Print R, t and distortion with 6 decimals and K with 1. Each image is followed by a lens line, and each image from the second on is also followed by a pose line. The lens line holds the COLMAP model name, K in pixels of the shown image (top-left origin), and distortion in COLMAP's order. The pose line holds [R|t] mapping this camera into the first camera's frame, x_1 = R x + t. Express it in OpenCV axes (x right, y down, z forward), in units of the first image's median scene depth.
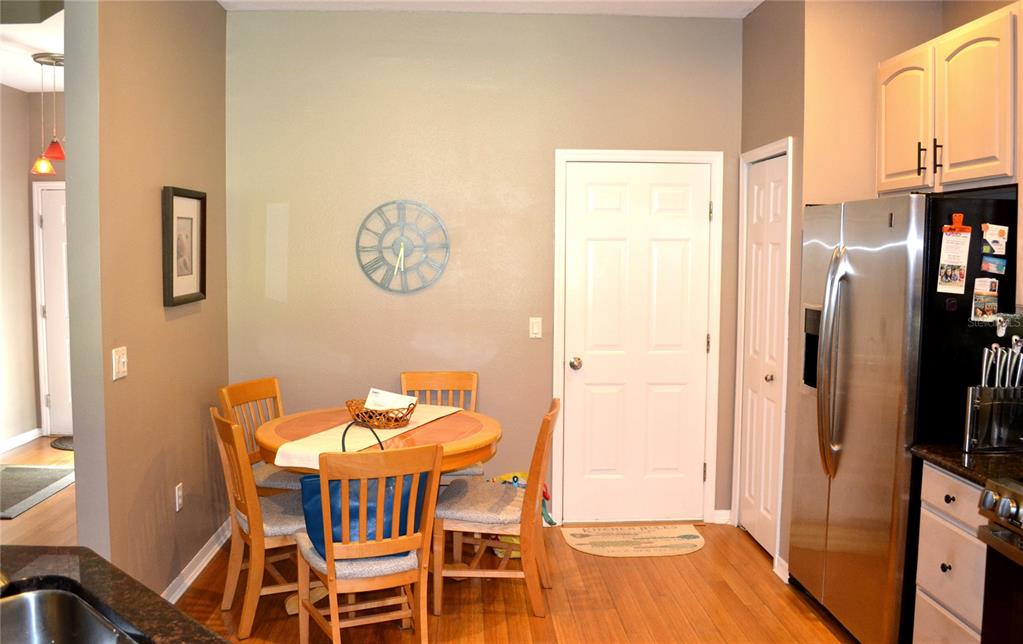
lens RADIAL K [[817.8, 0, 508.3], [0, 817.8, 297.0], [0, 0, 1]] dist [-0.070096, -0.003443]
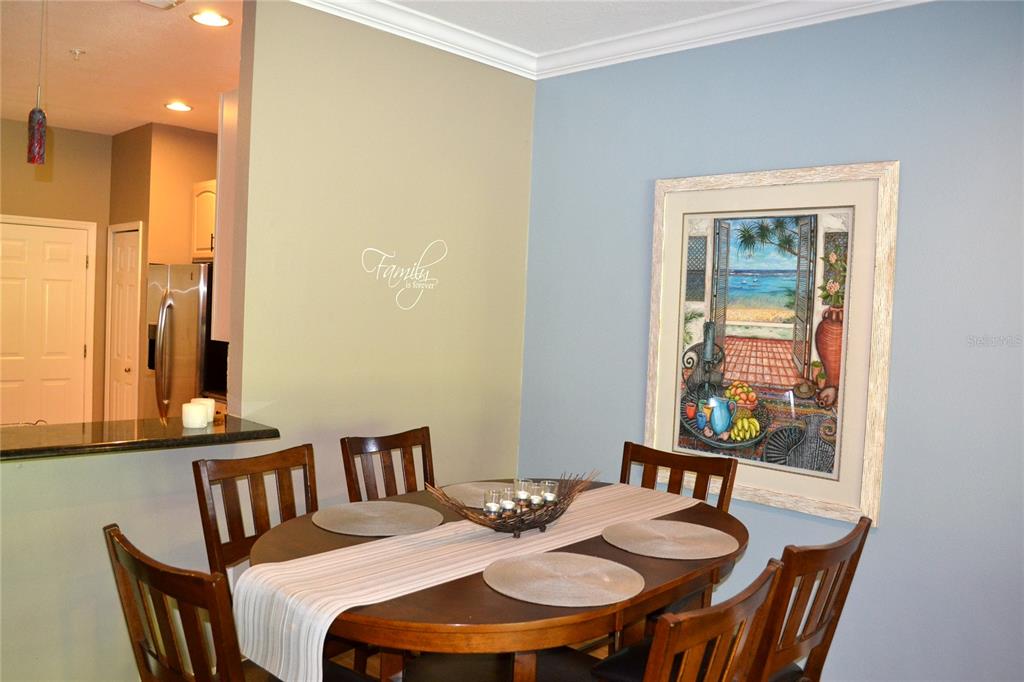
lens RADIAL K [[805.4, 0, 512.0], [0, 805.4, 341.0], [0, 0, 1]] dist [-0.103317, 0.025636]
pose [[0.723646, -0.006027, 0.690145, -0.234710], [0.001315, 0.999972, 0.007354, 0.039073], [-0.690170, -0.004414, 0.723634, -0.759024]]
